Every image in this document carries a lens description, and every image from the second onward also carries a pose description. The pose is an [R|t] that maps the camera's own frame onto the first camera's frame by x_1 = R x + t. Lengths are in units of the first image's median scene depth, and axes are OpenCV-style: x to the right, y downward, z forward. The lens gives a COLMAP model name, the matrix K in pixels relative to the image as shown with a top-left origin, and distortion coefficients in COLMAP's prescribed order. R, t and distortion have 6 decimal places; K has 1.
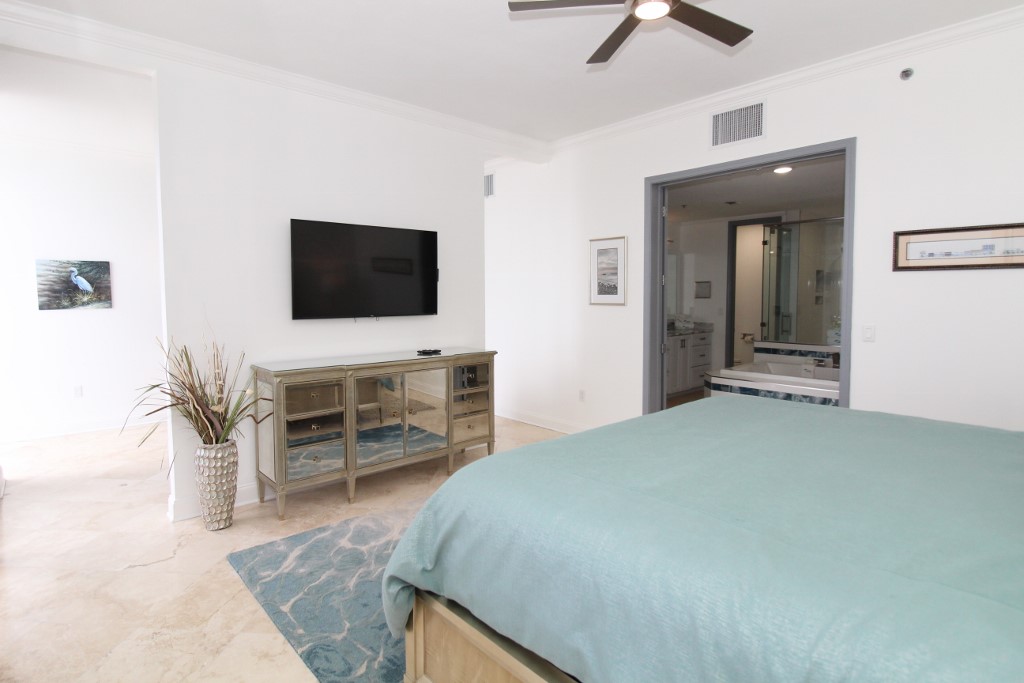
lens RADIAL K [[525.6, 0, 495.5], [0, 525.6, 328.0], [0, 0, 1]] dist [-0.025997, -0.000479]
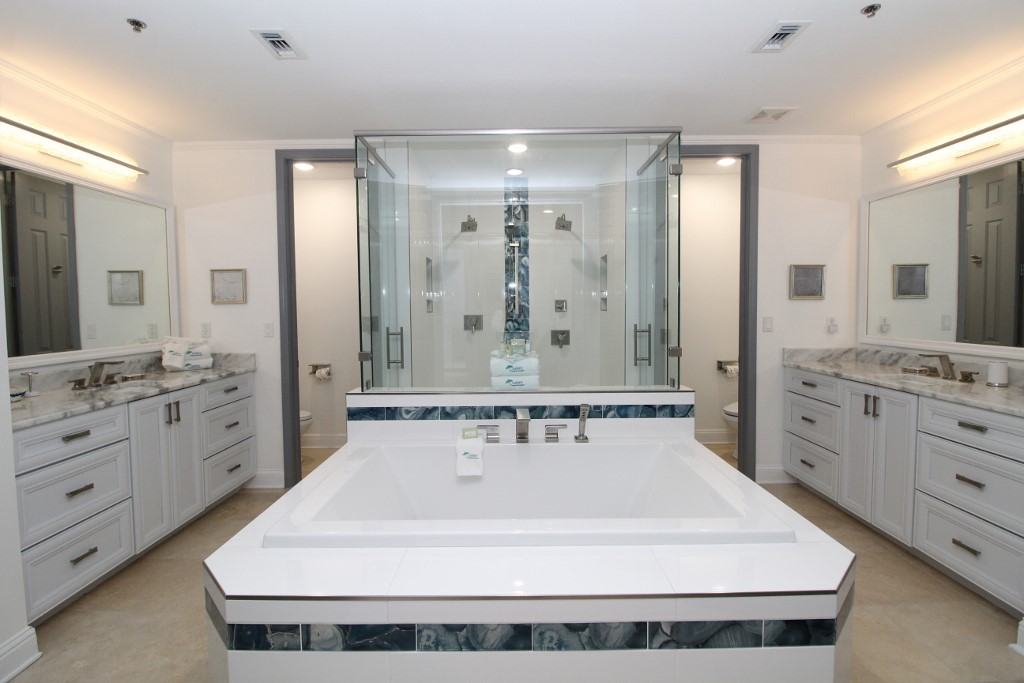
lens RADIAL K [[473.1, 0, 509.7], [0, 473.1, 327.0], [0, 0, 1]] dist [0.000704, -0.011027]
pose [[0.653007, -0.031702, 0.756688, 0.314254], [0.054063, 0.998526, -0.004821, -0.025039], [-0.755420, 0.044057, 0.653758, 0.697405]]
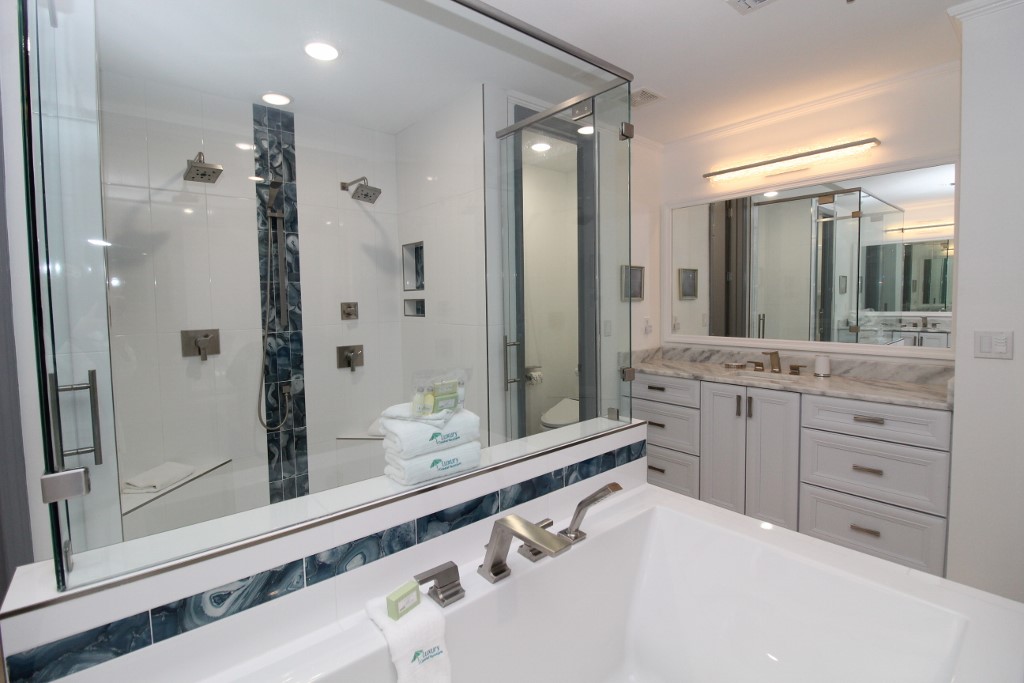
lens RADIAL K [[473.1, 0, 509.1], [0, 473.1, 325.5], [0, 0, 1]] dist [0.000704, -0.011027]
pose [[0.010571, -0.049205, 0.998733, 0.418075], [0.082237, 0.995448, 0.048173, -0.052650], [-0.996557, 0.081623, 0.014570, 0.946726]]
